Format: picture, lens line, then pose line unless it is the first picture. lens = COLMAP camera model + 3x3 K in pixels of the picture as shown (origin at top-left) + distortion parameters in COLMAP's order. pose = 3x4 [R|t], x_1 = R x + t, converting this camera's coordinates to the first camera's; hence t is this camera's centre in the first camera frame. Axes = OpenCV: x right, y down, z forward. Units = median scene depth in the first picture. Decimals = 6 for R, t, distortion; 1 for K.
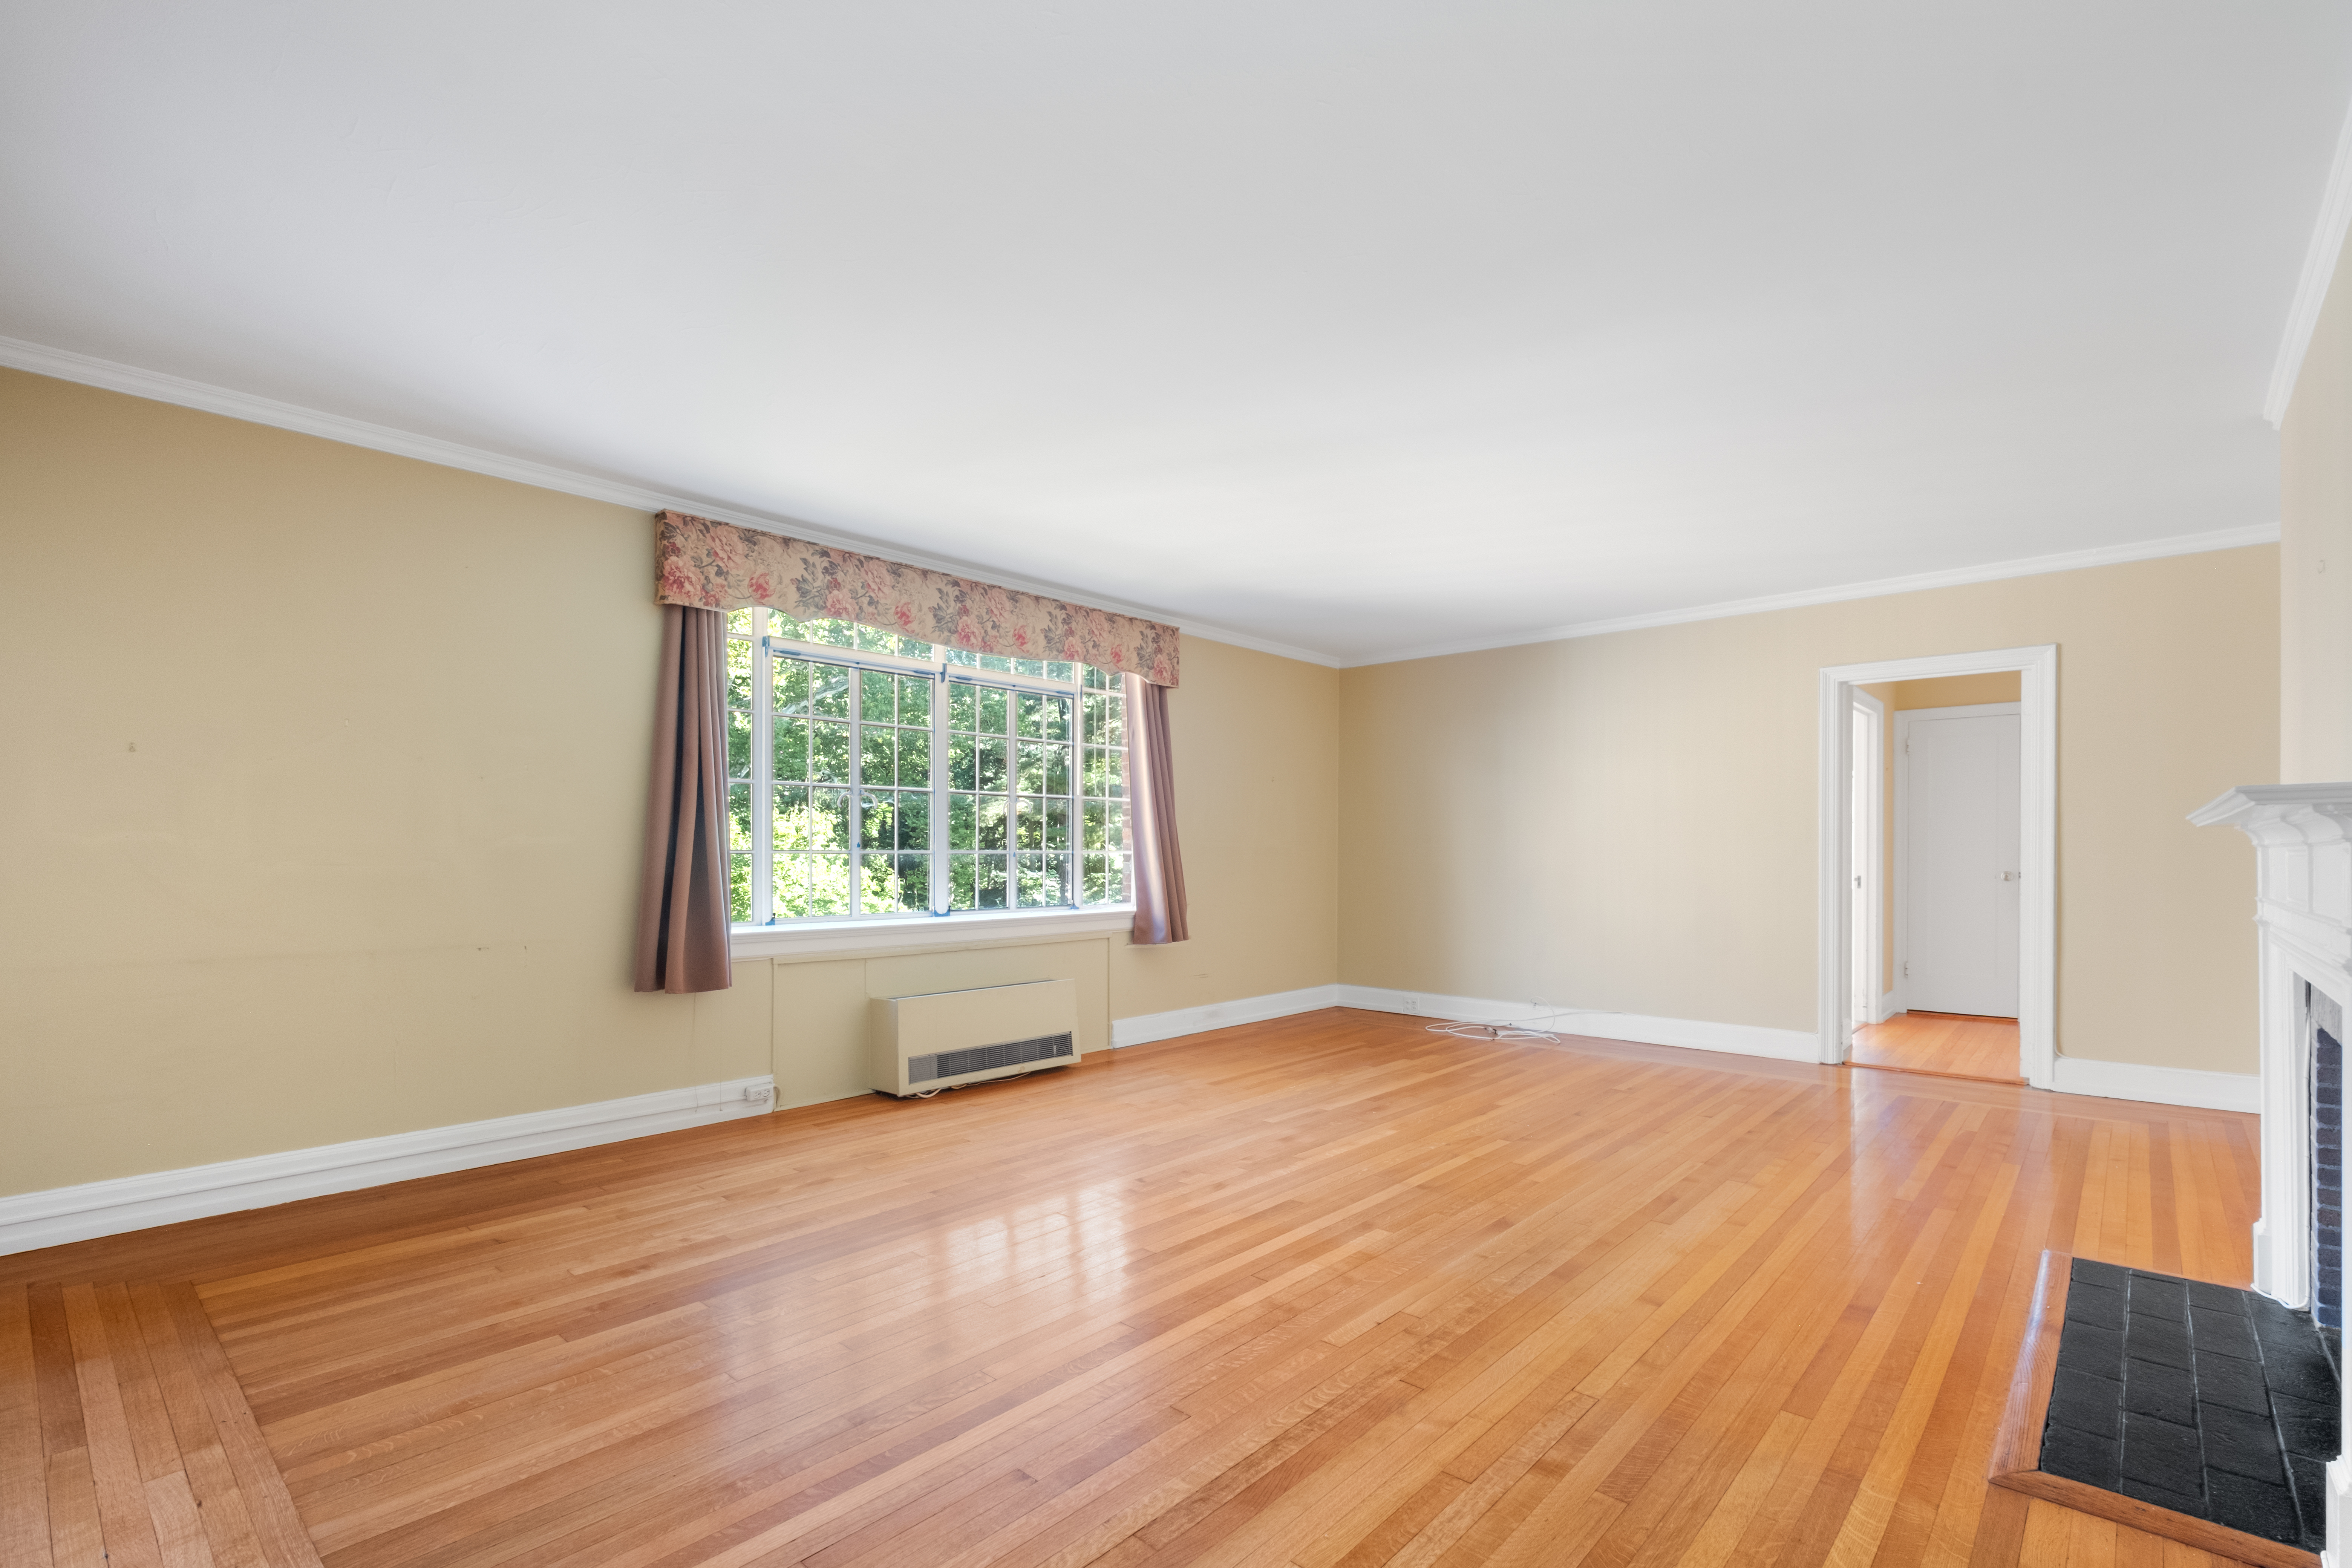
lens RADIAL K [[1058.0, 0, 1175.2], [0, 1058.0, 853.6], [0, 0, 1]] dist [-0.000566, -0.000429]
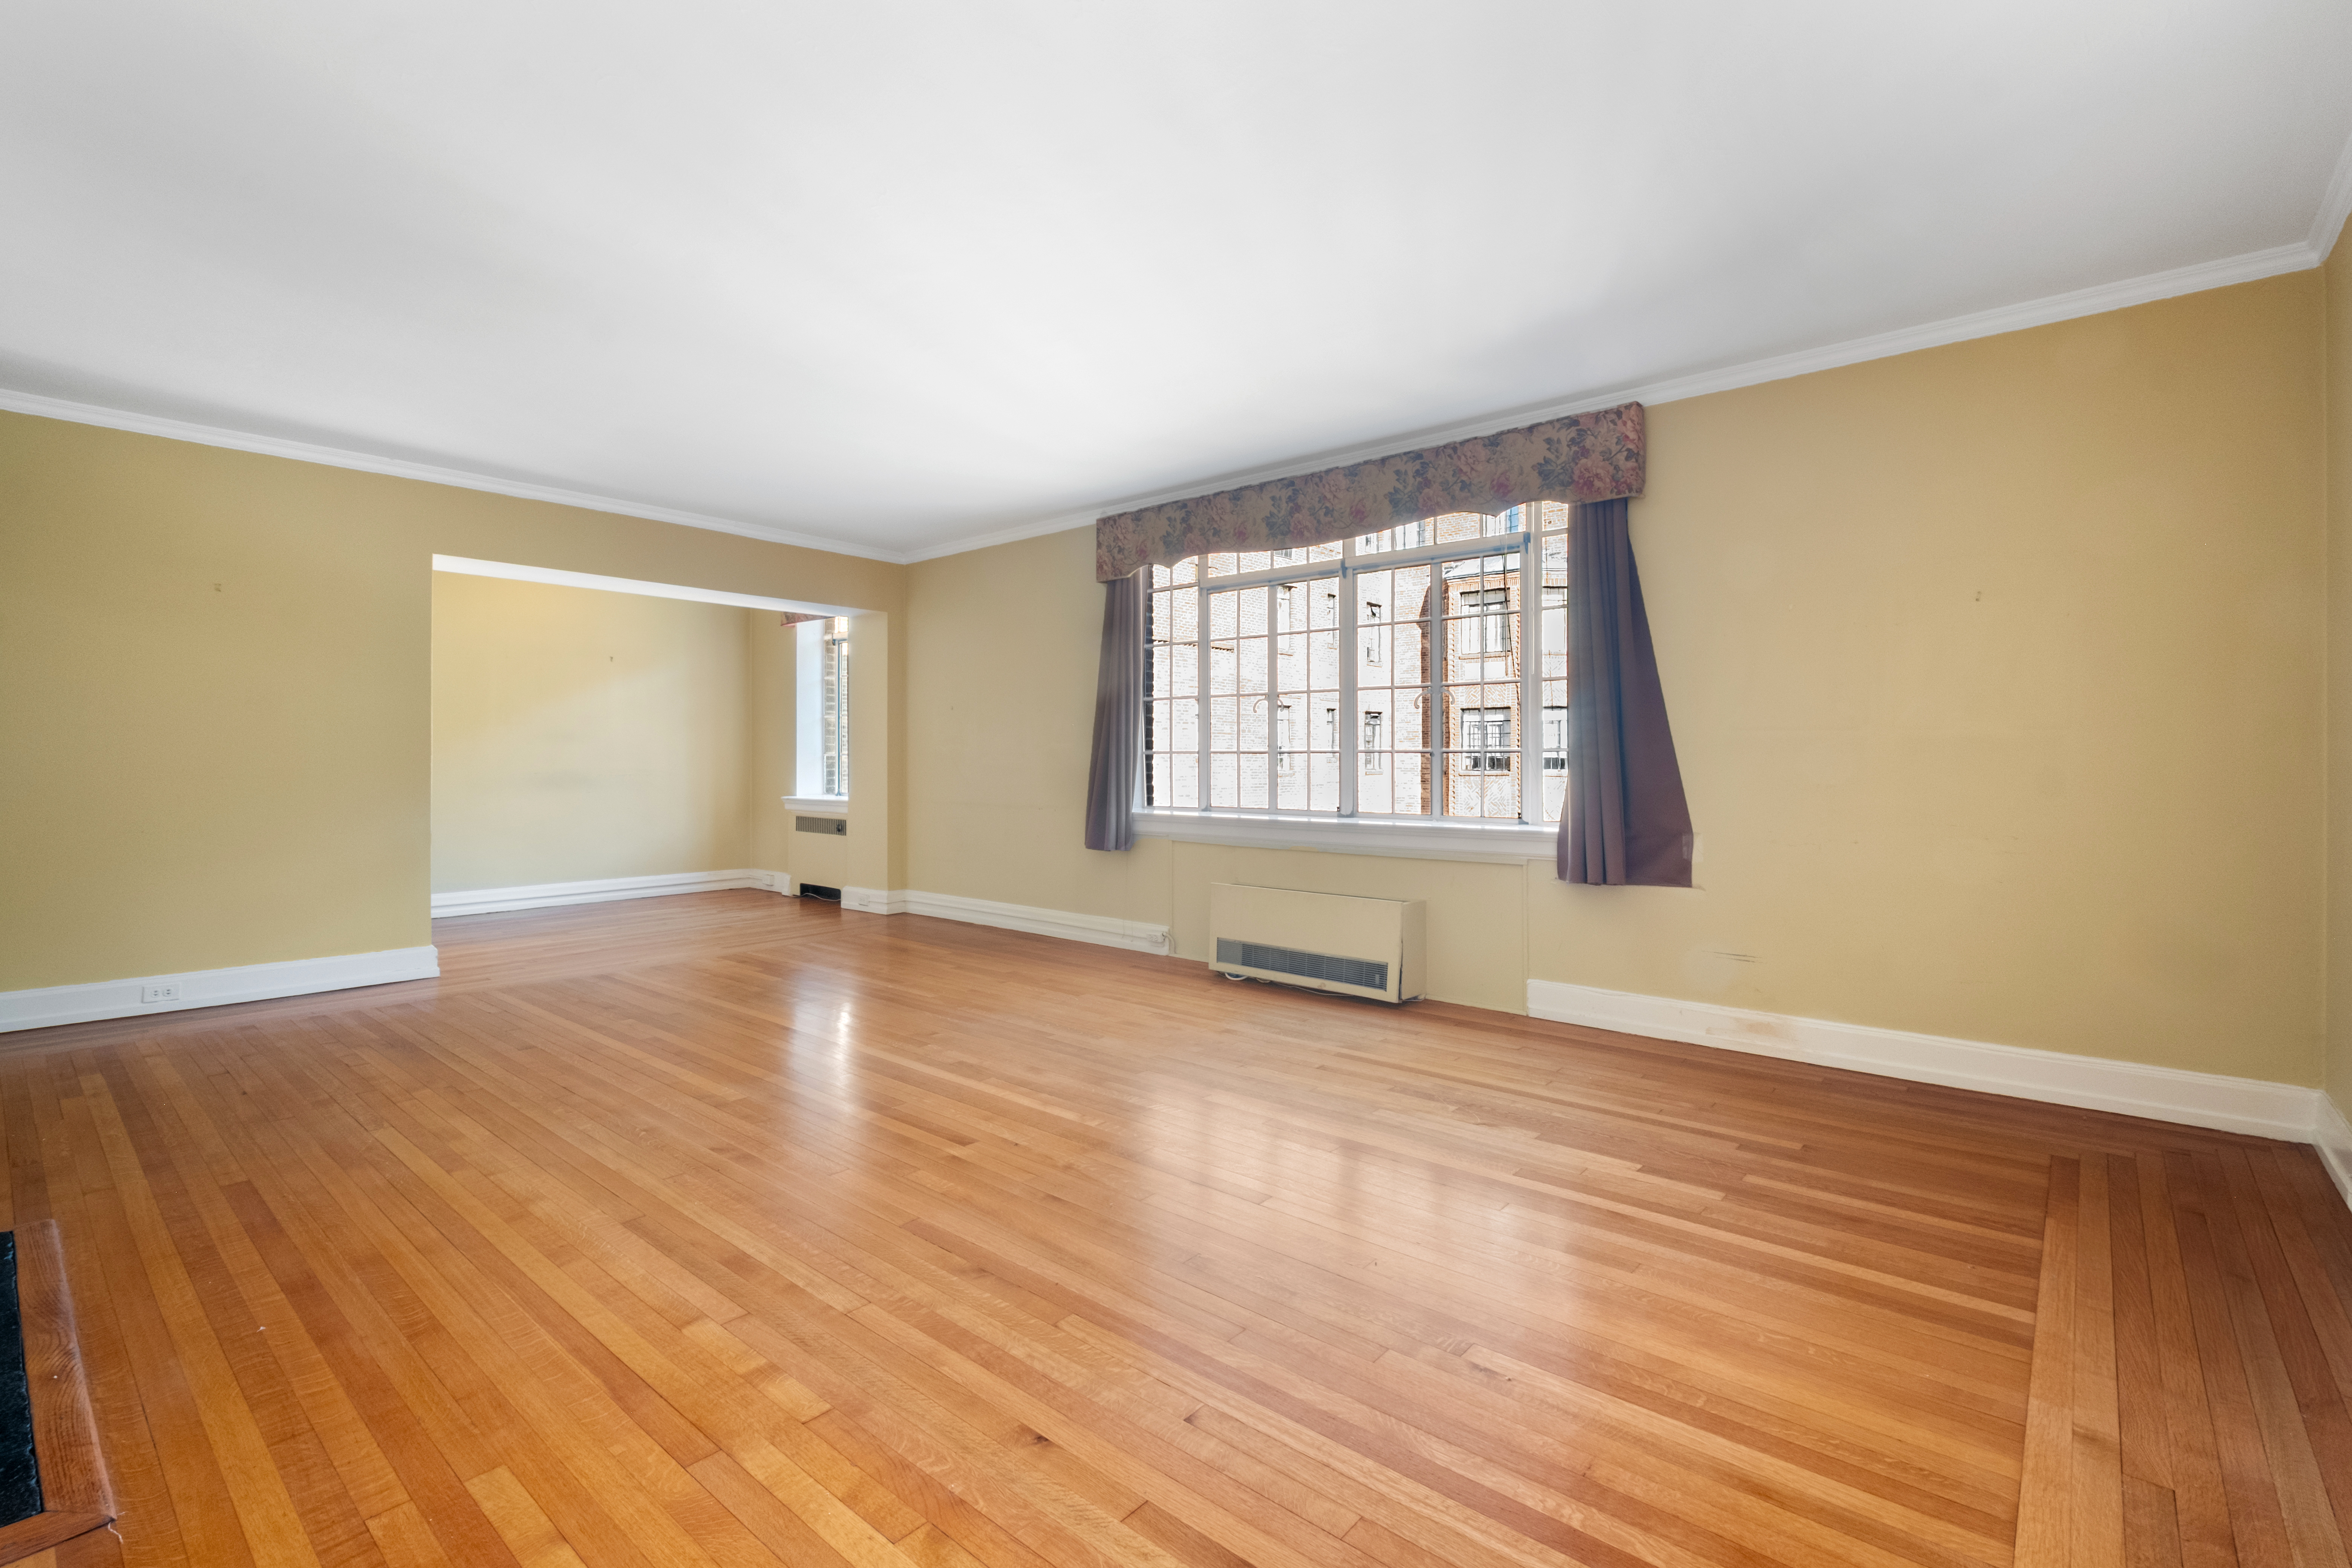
lens RADIAL K [[1046.5, 0, 1195.5], [0, 1046.5, 765.3], [0, 0, 1]] dist [-0.000005, -0.001212]
pose [[0.032262, 0.002412, -0.999477, 0.795637], [-0.003277, 0.999992, 0.002307, 0.009978], [0.999474, 0.003201, 0.032269, 0.892407]]
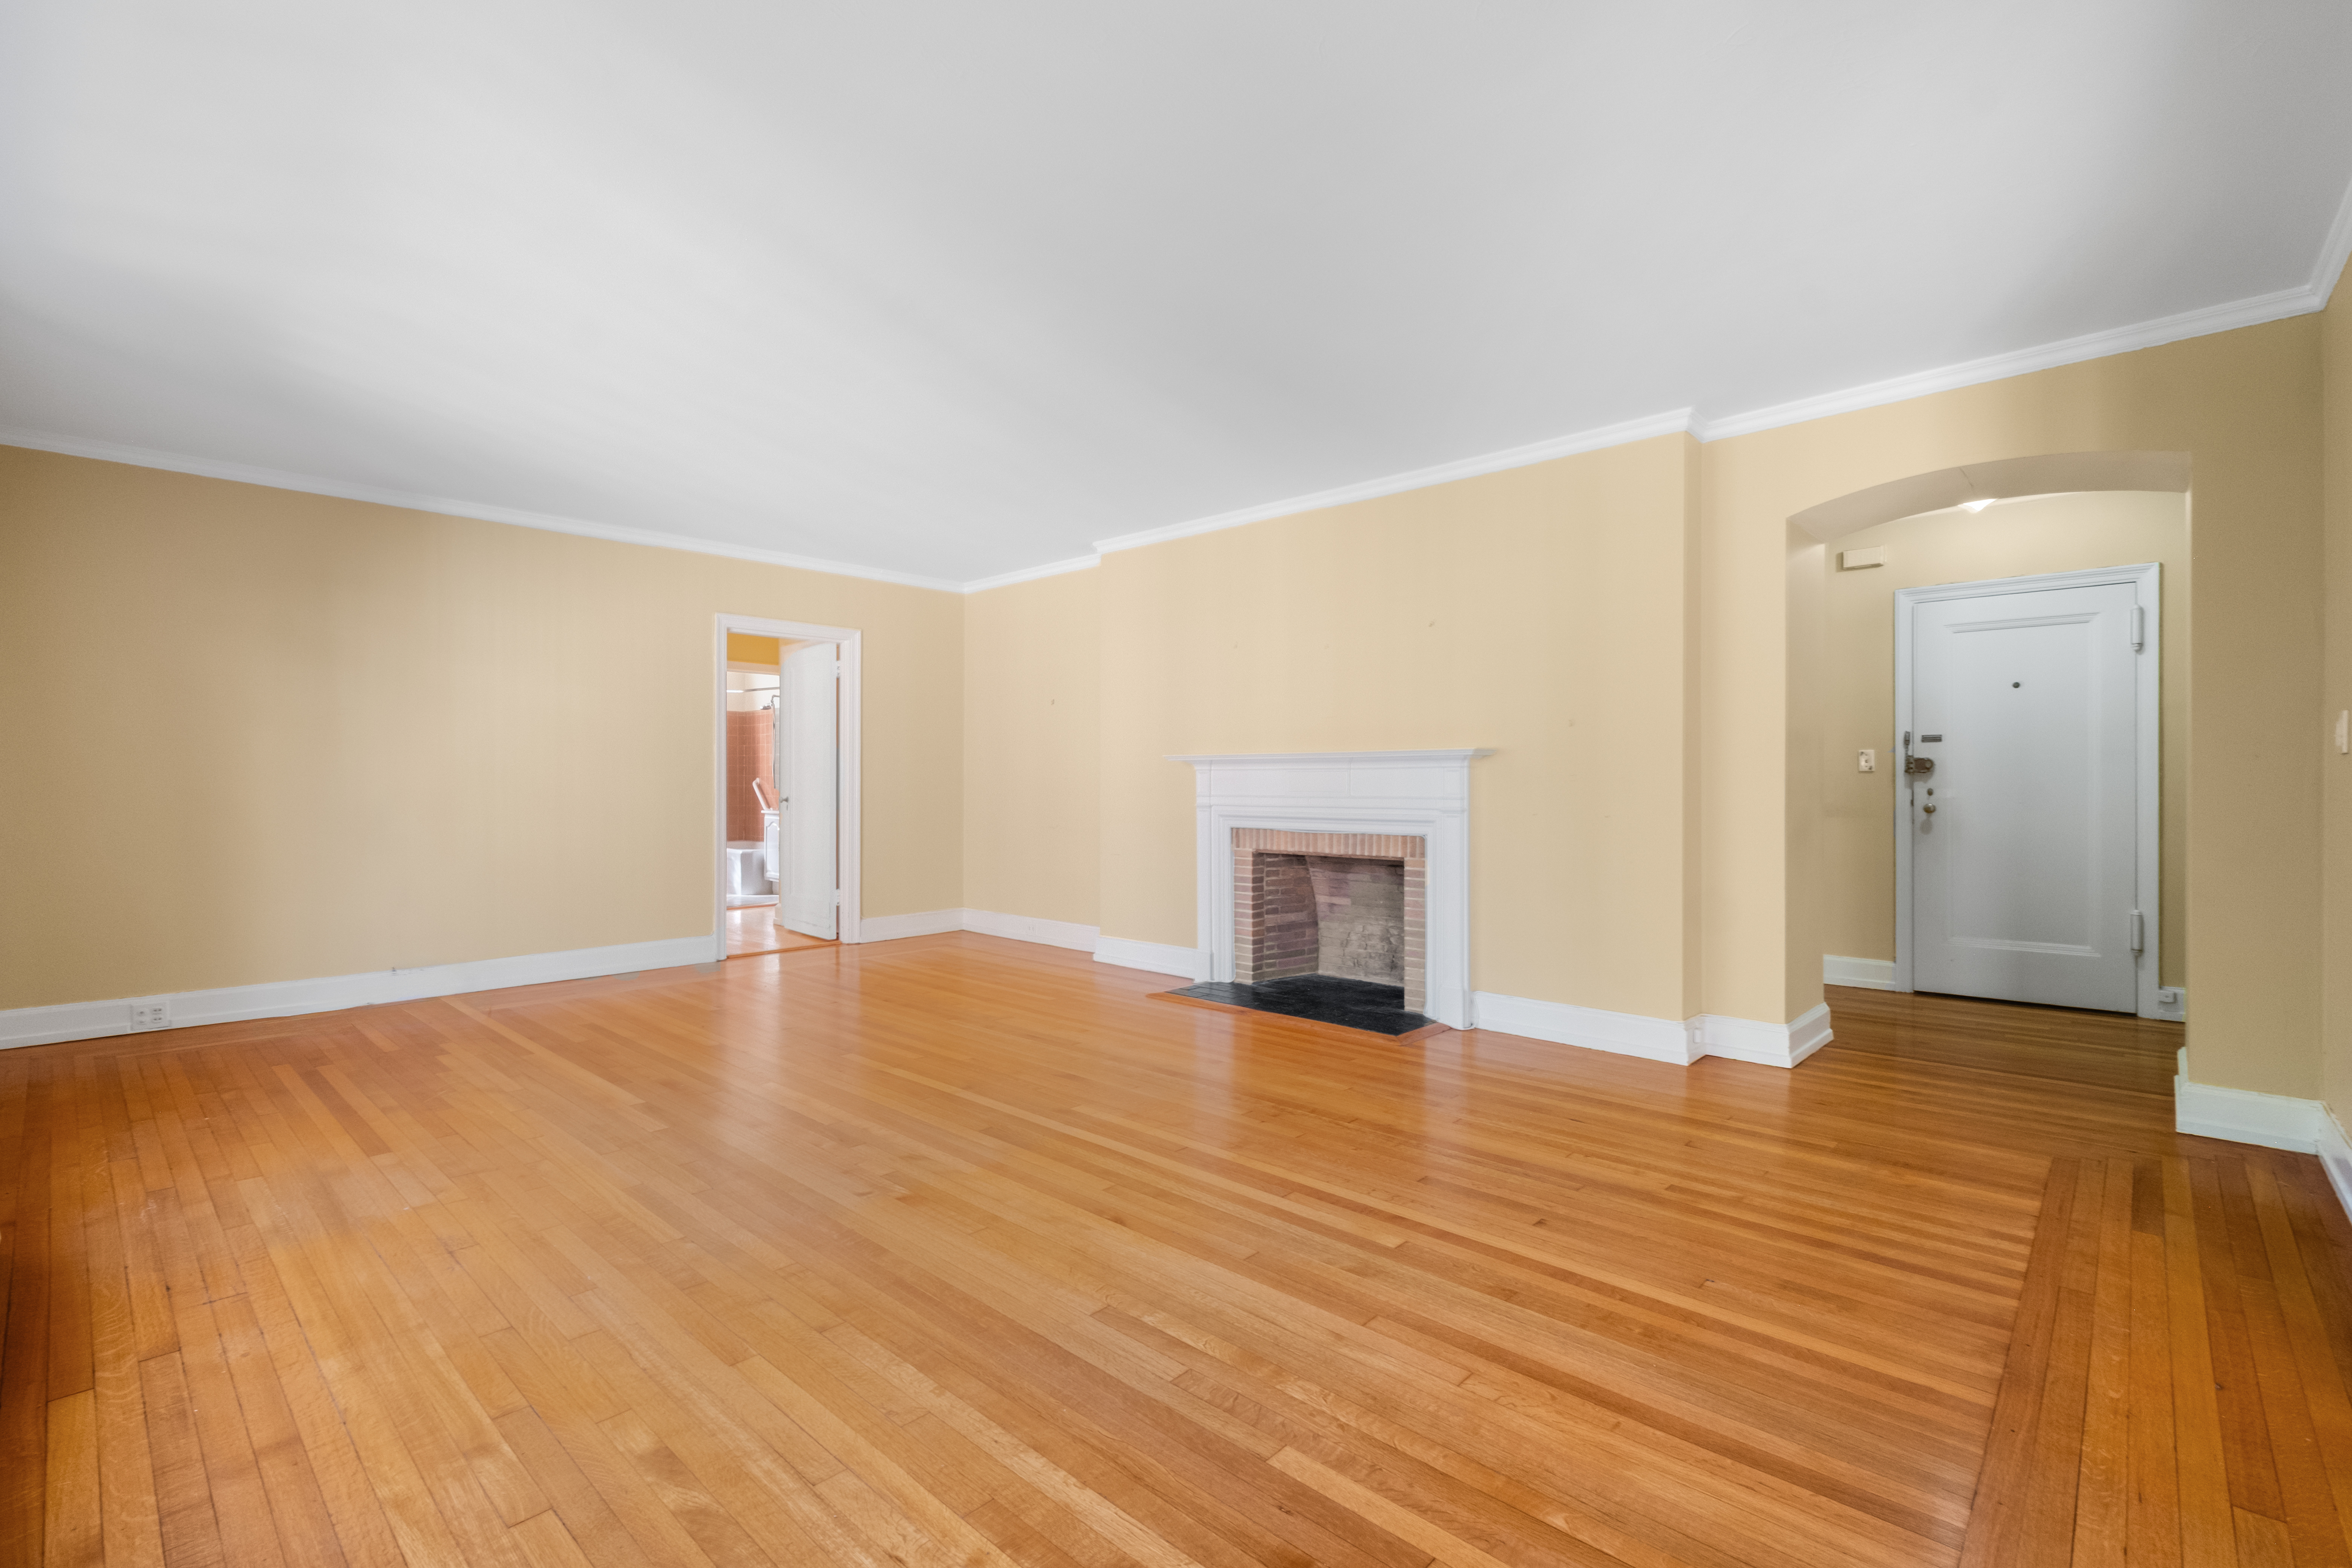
lens RADIAL K [[1045.7, 0, 1176.0], [0, 1045.7, 784.0], [0, 0, 1]] dist [0.001635, -0.000879]
pose [[0.012531, -0.001383, 0.999921, -0.567396], [0.002886, 0.999995, 0.001347, 0.008702], [-0.999917, 0.002869, 0.012535, 0.550458]]
